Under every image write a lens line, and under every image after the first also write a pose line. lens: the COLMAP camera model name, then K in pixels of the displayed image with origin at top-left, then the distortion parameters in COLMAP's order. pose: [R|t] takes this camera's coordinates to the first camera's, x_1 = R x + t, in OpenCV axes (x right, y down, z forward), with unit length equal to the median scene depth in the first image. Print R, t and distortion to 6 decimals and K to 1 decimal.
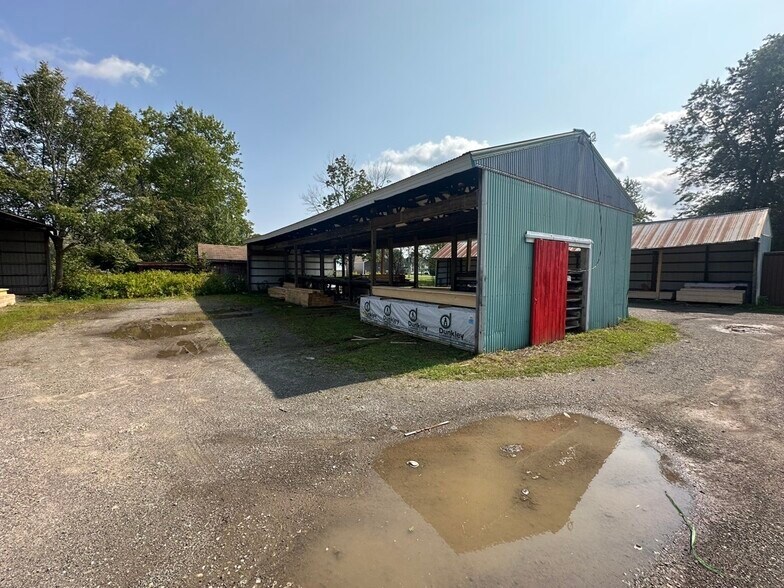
lens RADIAL K [[313.0, 0, 391.3], [0, 313.0, 294.1], [0, 0, 1]] dist [-0.004079, 0.000938]
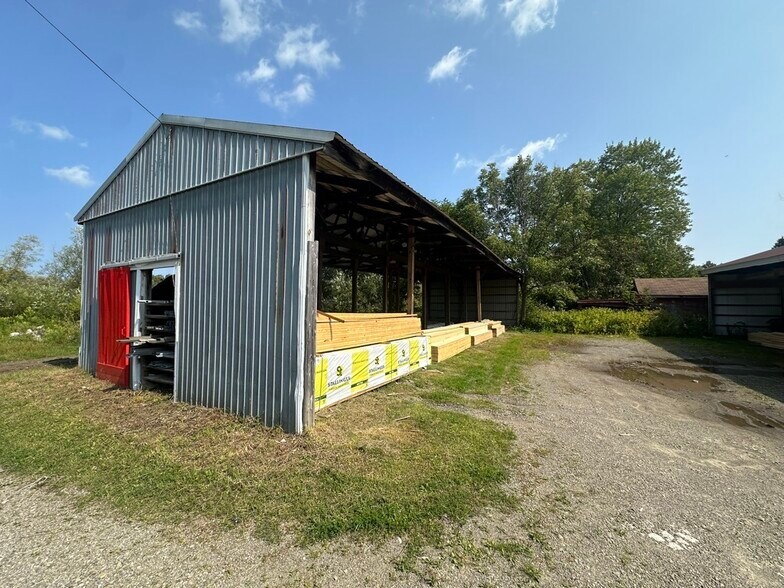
lens RADIAL K [[302.8, 0, 392.0], [0, 302.8, 294.0], [0, 0, 1]] dist [-0.001814, 0.000059]
pose [[0.461036, -0.041898, -0.886392, -0.184973], [-0.068570, 0.994216, -0.082659, 0.005174], [0.884728, 0.098888, 0.455497, -0.030167]]
